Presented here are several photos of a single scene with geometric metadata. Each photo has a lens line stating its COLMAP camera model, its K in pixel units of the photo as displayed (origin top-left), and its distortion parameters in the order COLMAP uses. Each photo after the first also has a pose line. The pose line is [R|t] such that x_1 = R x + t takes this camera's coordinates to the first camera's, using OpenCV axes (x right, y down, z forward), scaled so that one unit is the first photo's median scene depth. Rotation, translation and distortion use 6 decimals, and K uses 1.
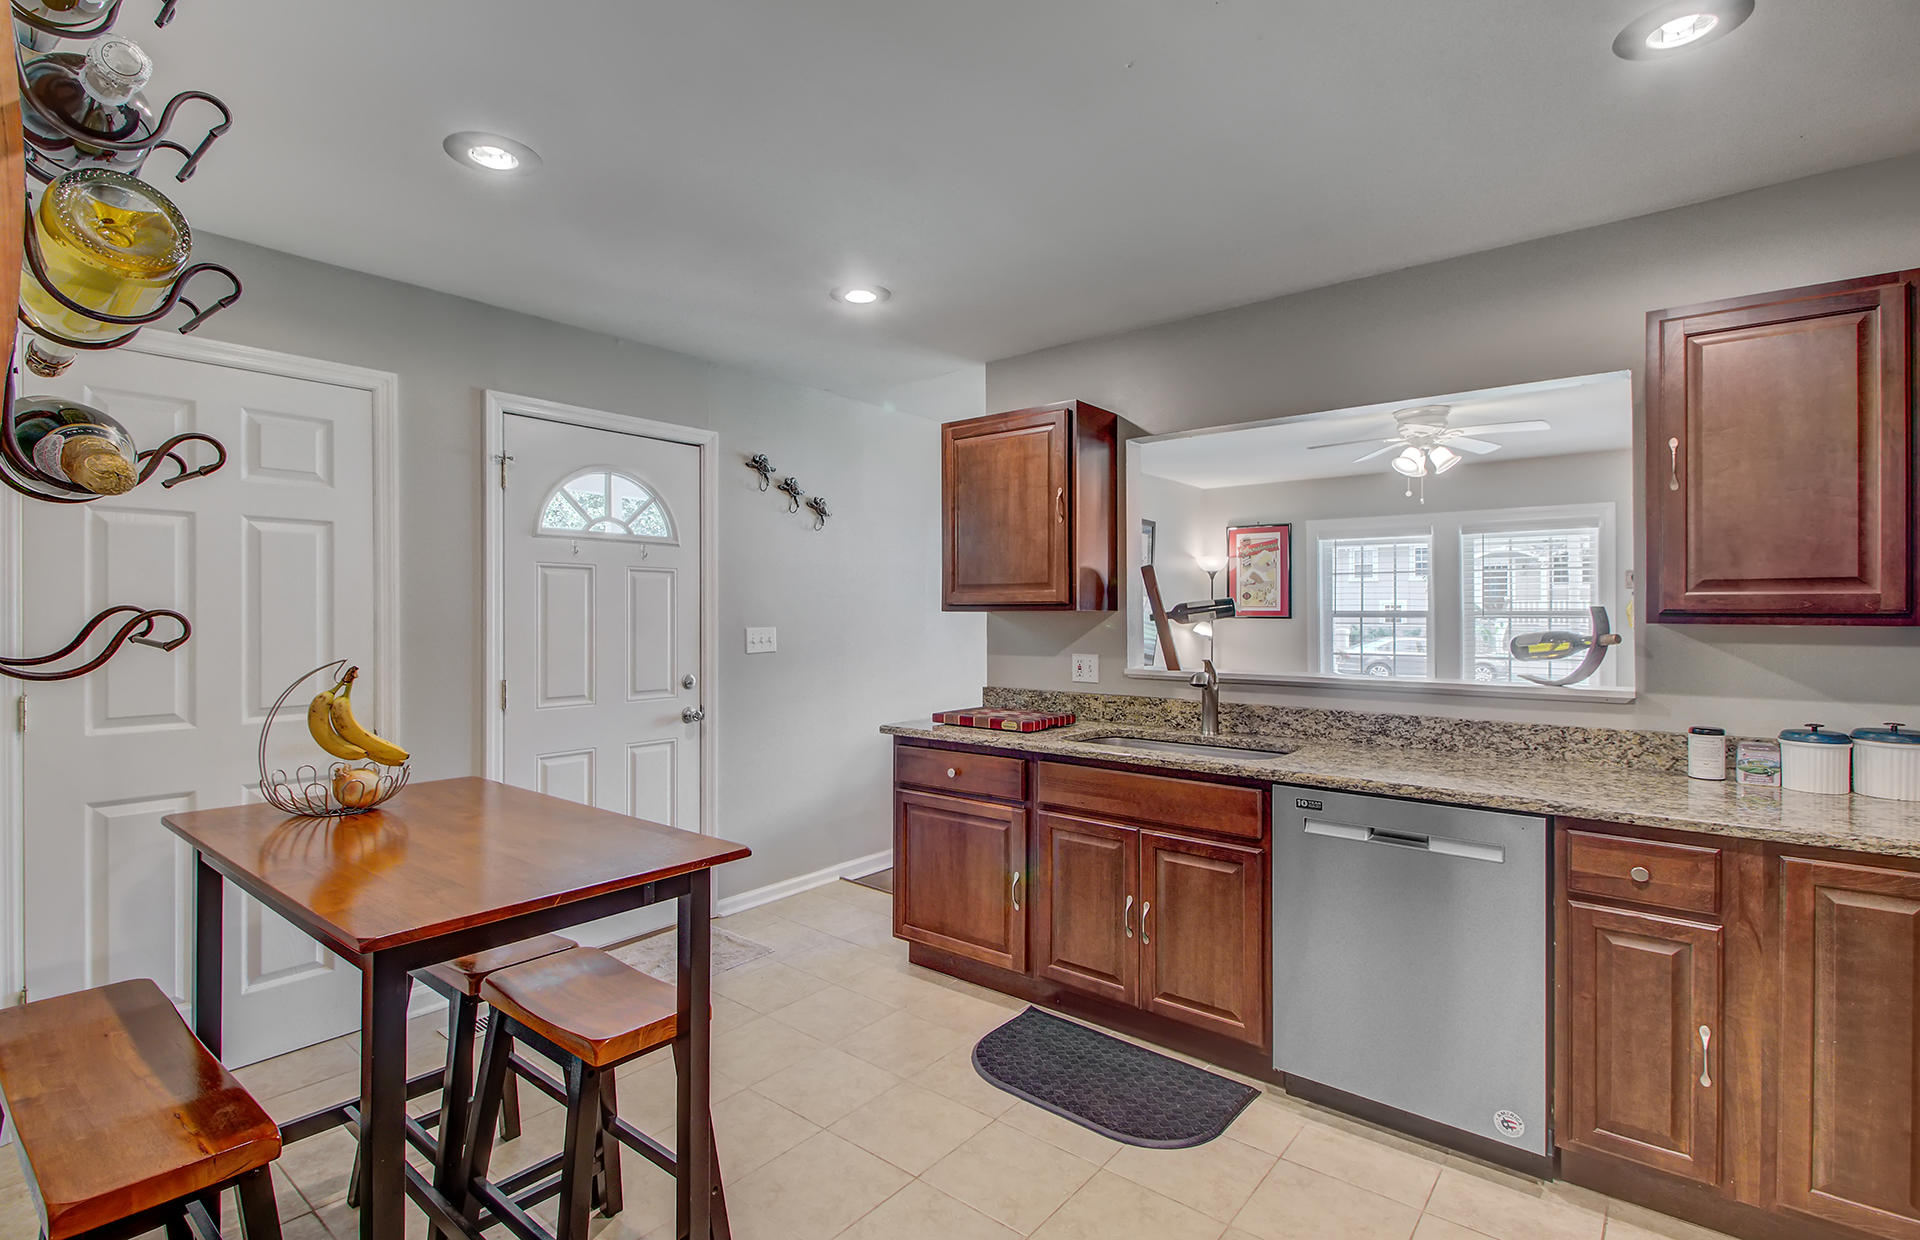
lens RADIAL K [[891.2, 0, 933.6], [0, 891.2, 620.7], [0, 0, 1]] dist [-0.000338, -0.000887]
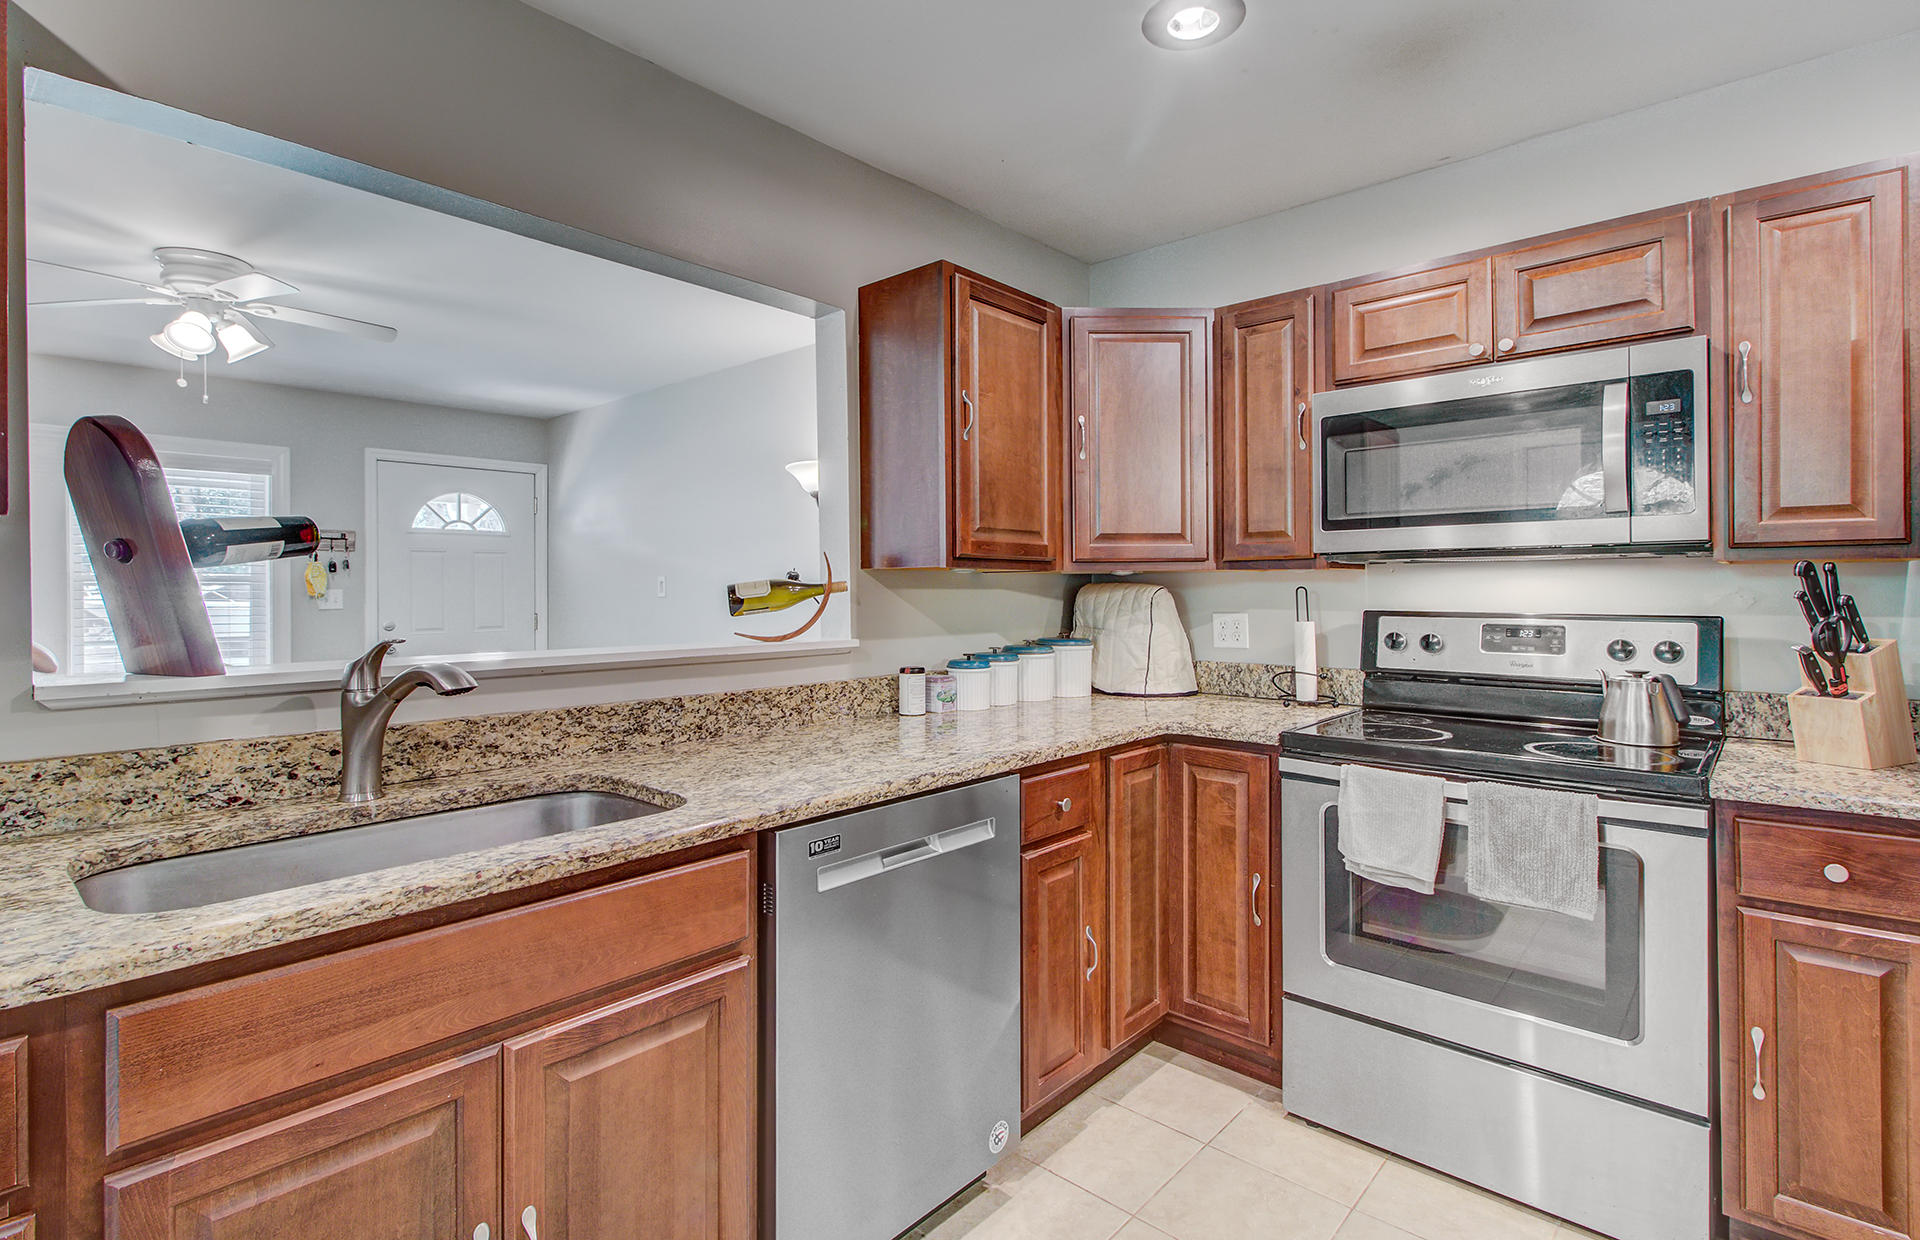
lens RADIAL K [[912.1, 0, 951.3], [0, 912.1, 590.1], [0, 0, 1]] dist [0.000175, -0.000540]
pose [[0.025741, 0.000485, 0.999669, -0.161322], [0.012999, 0.999915, -0.000820, 0.021173], [-0.999584, 0.013016, 0.025733, 0.663934]]
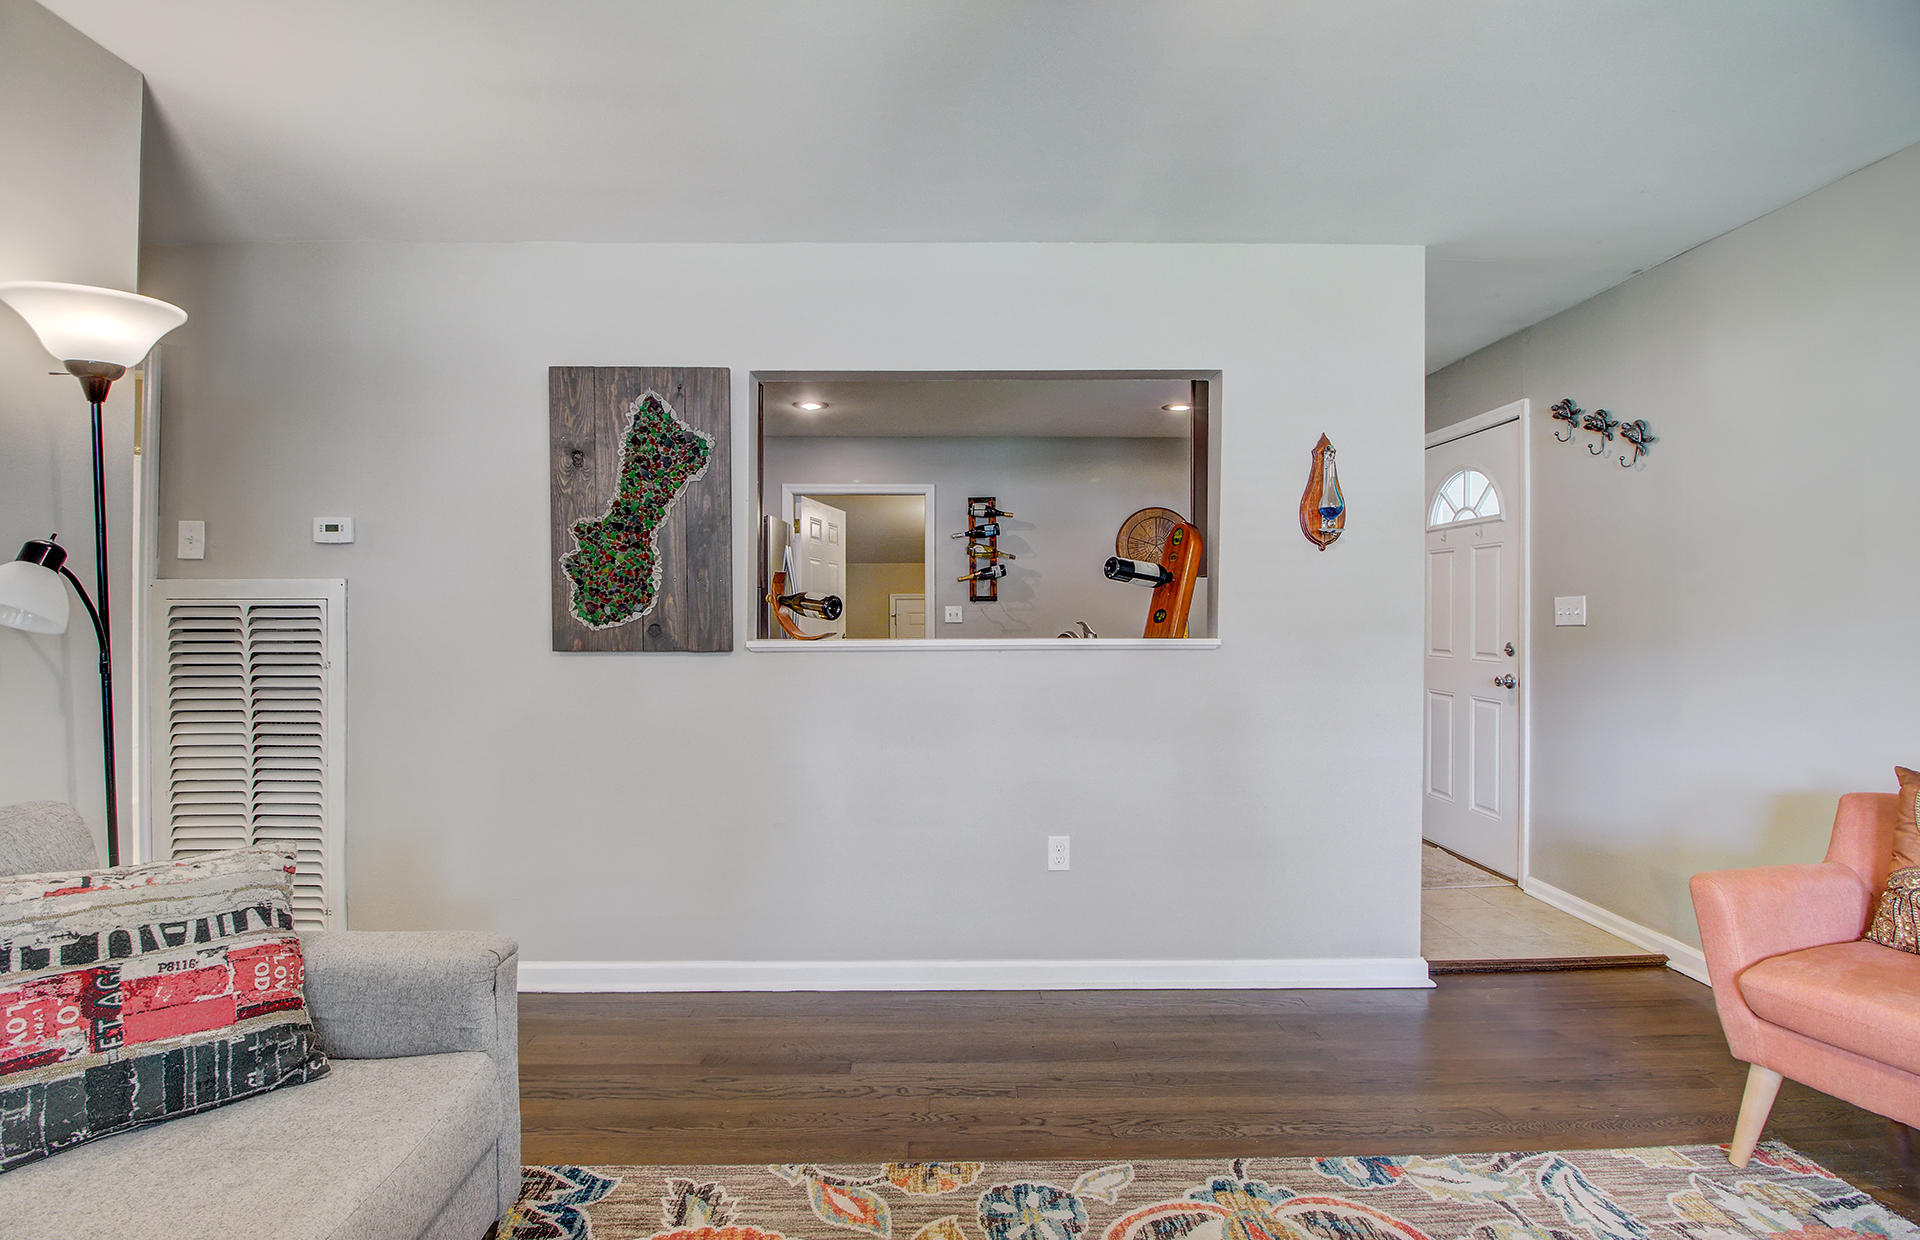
lens RADIAL K [[890.8, 0, 944.9], [0, 890.8, 612.7], [0, 0, 1]] dist [0.003932, -0.012950]
pose [[-0.754523, 0.000664, -0.656273, 1.086045], [-0.003636, 0.999980, 0.005193, 0.027031], [0.656263, 0.006304, -0.754506, 1.635077]]
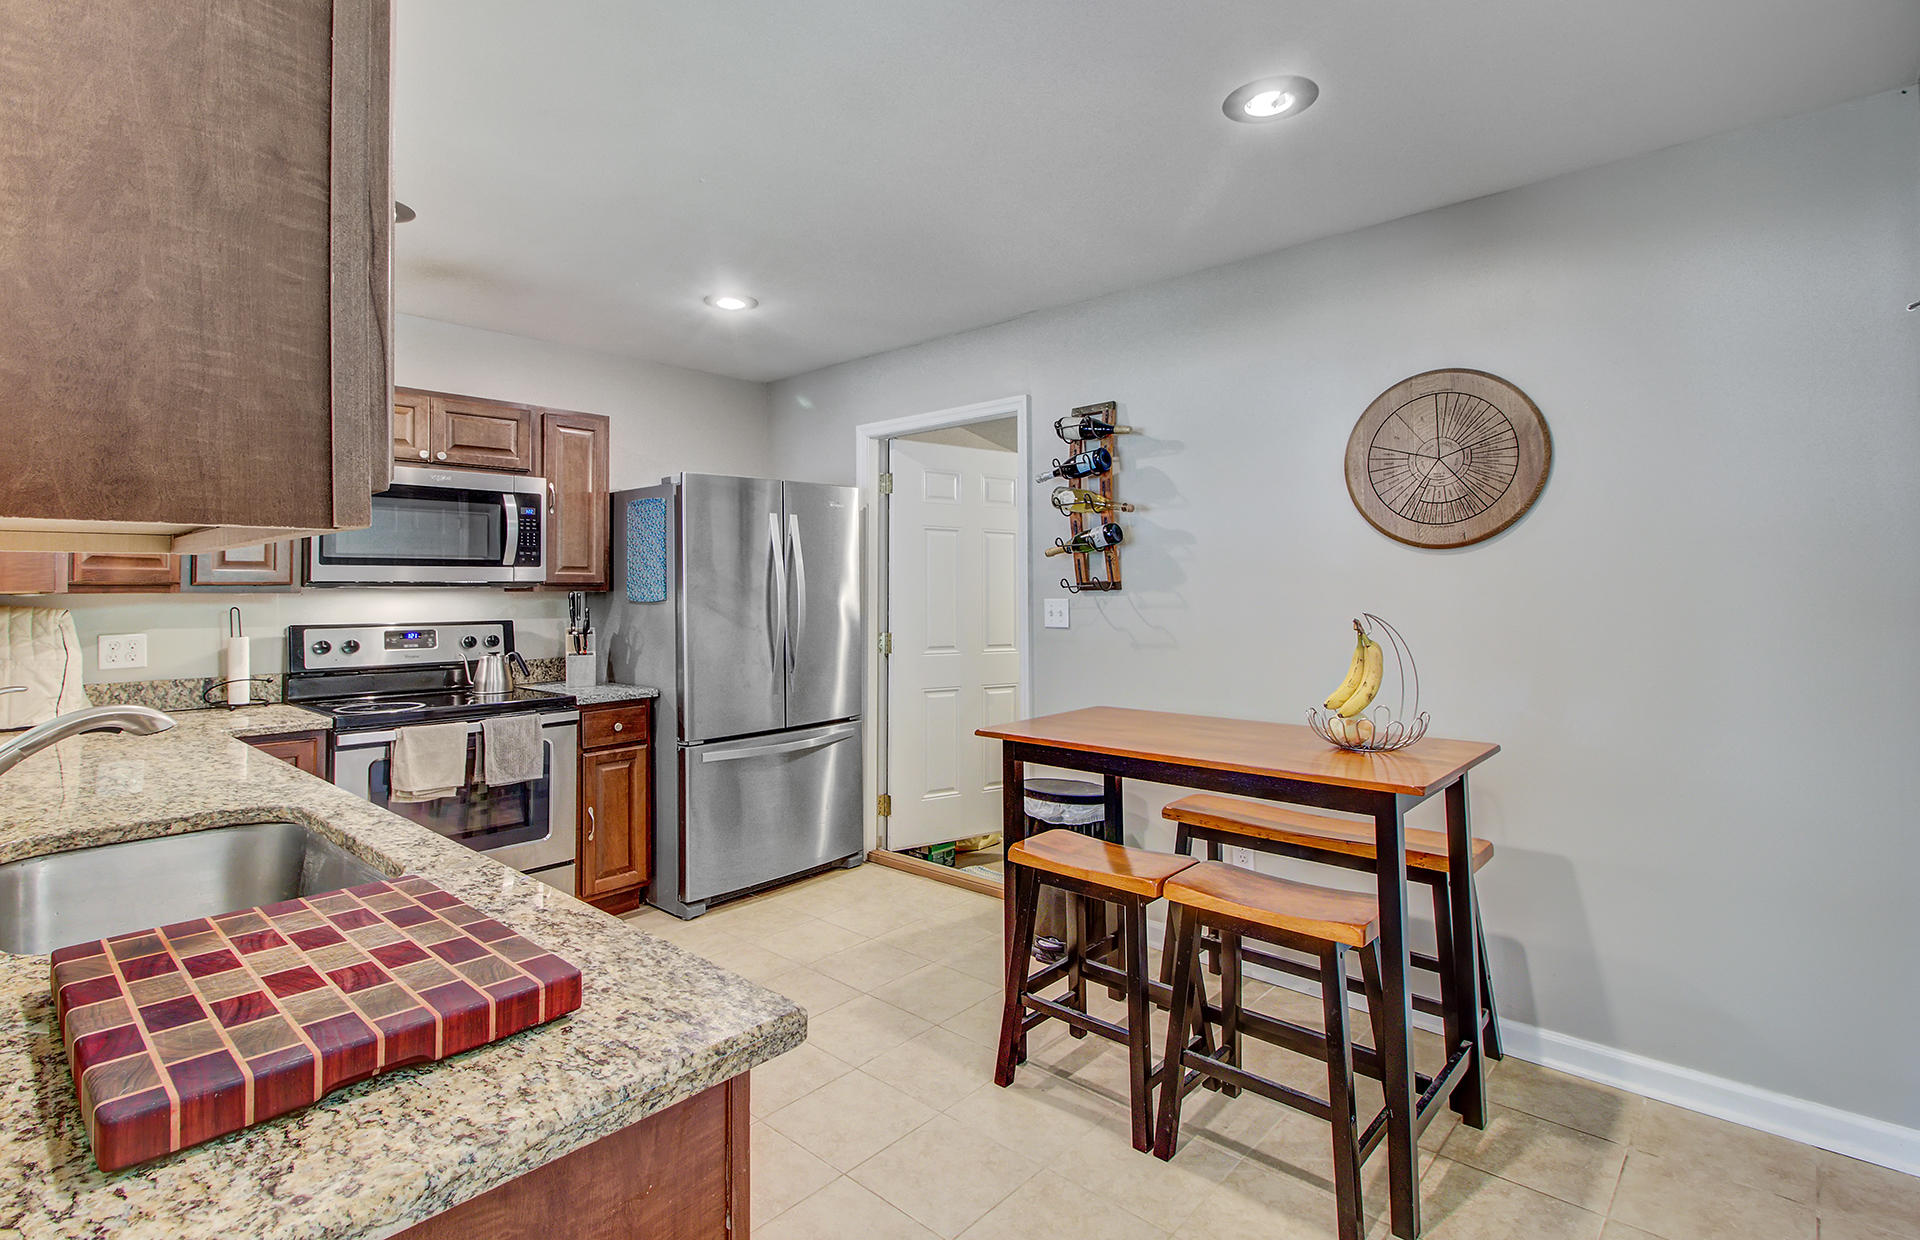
lens RADIAL K [[887.9, 0, 964.0], [0, 887.9, 599.2], [0, 0, 1]] dist [-0.007127, -0.001202]
pose [[-0.999916, 0.008163, 0.010041, -0.108488], [0.008335, 0.999818, 0.017132, 0.003012], [-0.009899, 0.017215, -0.999803, 1.306202]]
